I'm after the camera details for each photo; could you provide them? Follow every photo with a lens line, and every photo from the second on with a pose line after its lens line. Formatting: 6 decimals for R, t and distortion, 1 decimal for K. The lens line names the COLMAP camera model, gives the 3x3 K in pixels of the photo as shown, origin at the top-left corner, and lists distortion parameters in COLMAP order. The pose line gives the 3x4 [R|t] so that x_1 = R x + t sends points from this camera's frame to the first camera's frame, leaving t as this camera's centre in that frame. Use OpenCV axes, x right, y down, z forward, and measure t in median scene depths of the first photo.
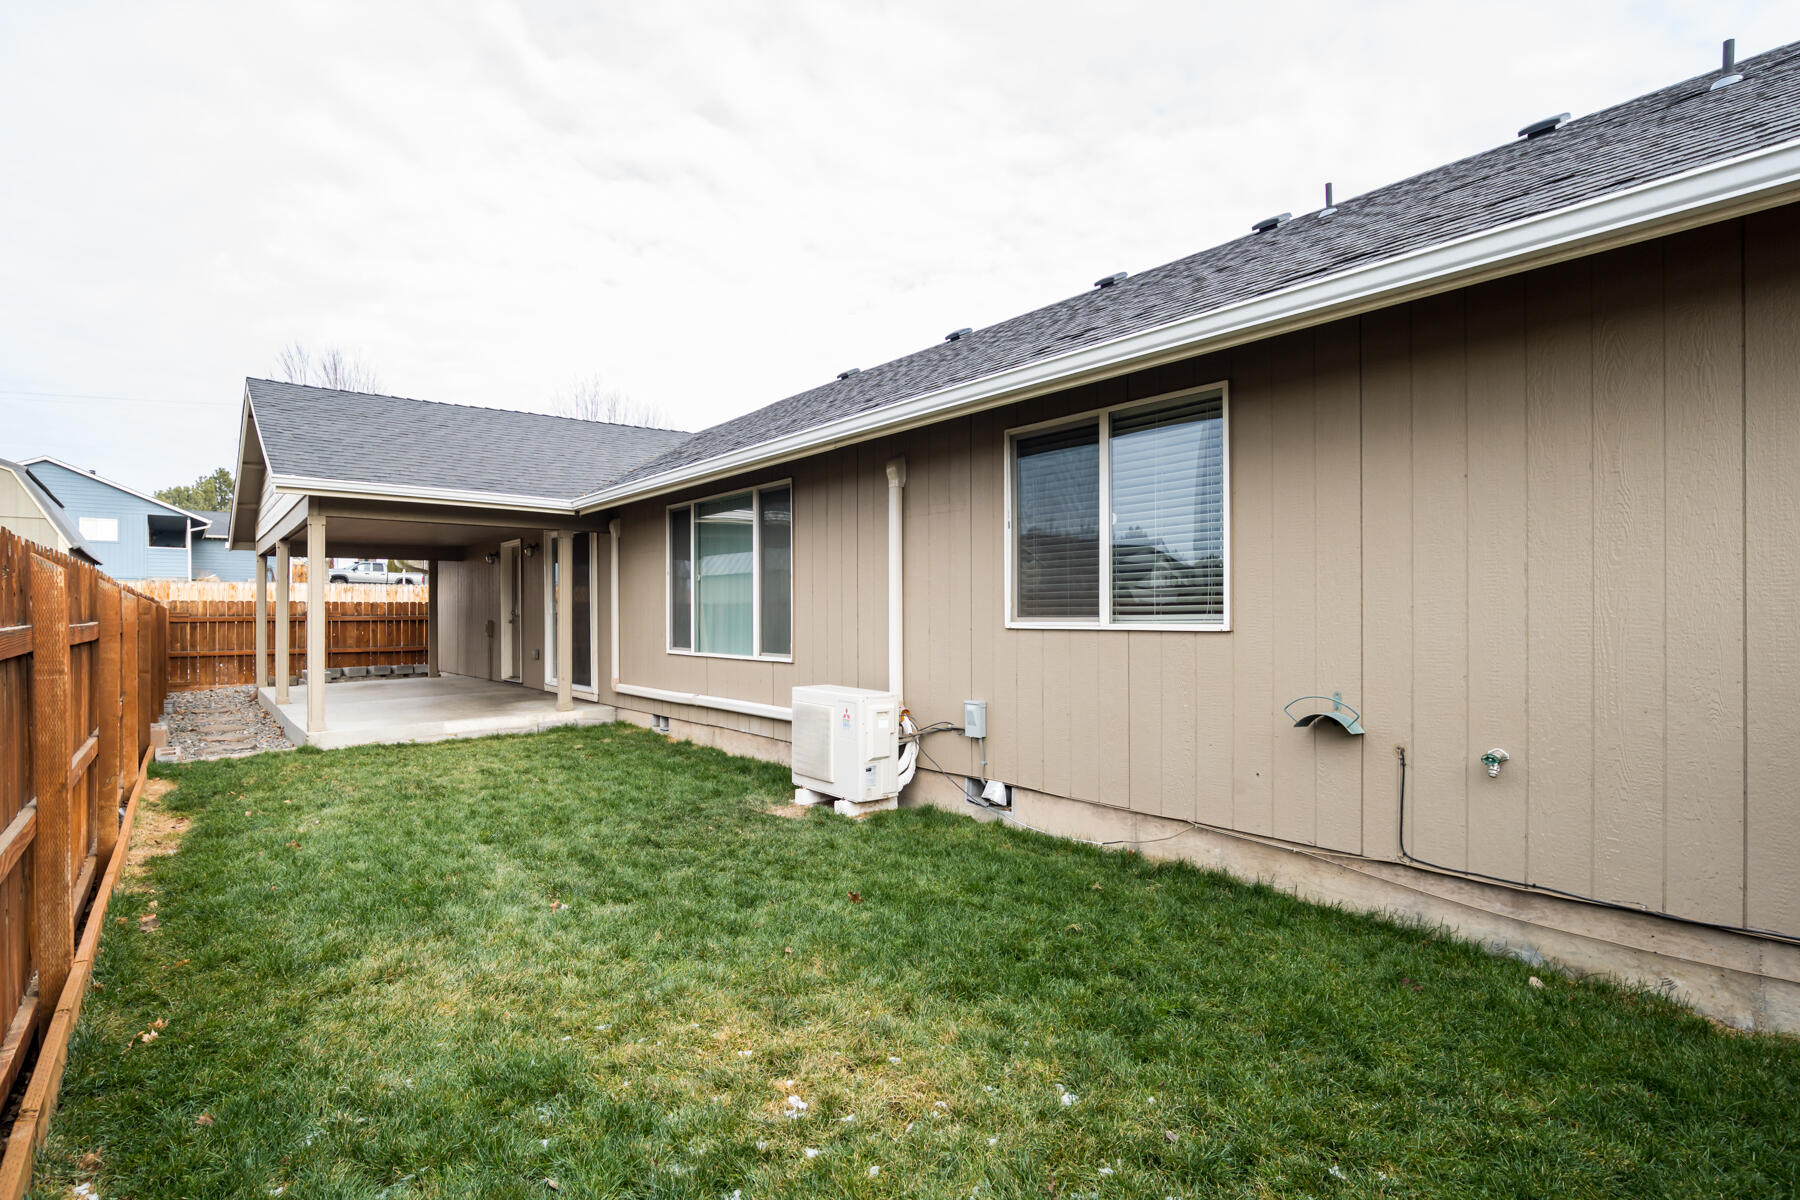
lens RADIAL K [[935.2, 0, 897.2], [0, 935.2, 602.5], [0, 0, 1]] dist [-0.010209, 0.001511]
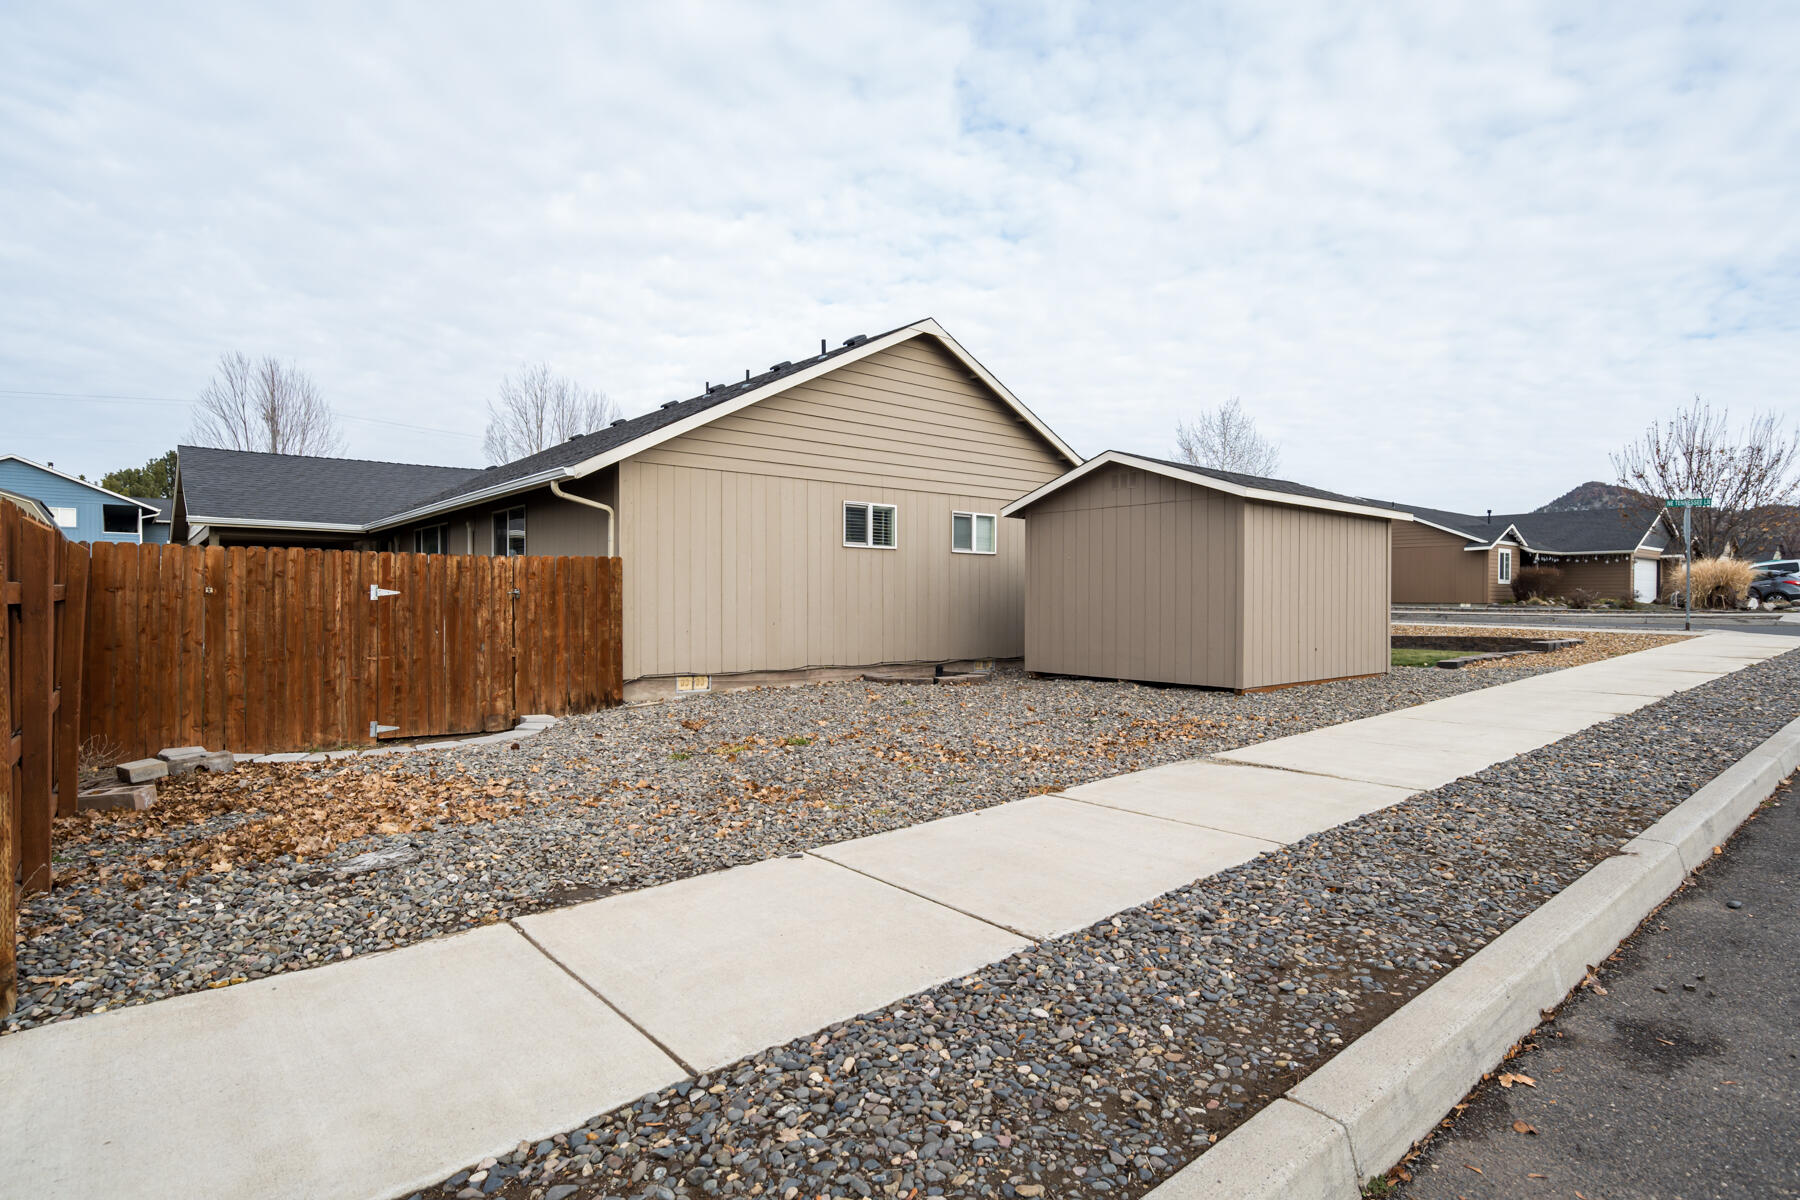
lens RADIAL K [[911.8, 0, 912.0], [0, 911.8, 594.7], [0, 0, 1]] dist [-0.026032, 0.016660]
pose [[0.998417, 0.000470, 0.056244, 0.170455], [-0.001400, 0.999863, 0.016501, -0.001995], [-0.056228, -0.016553, 0.998281, -0.224692]]
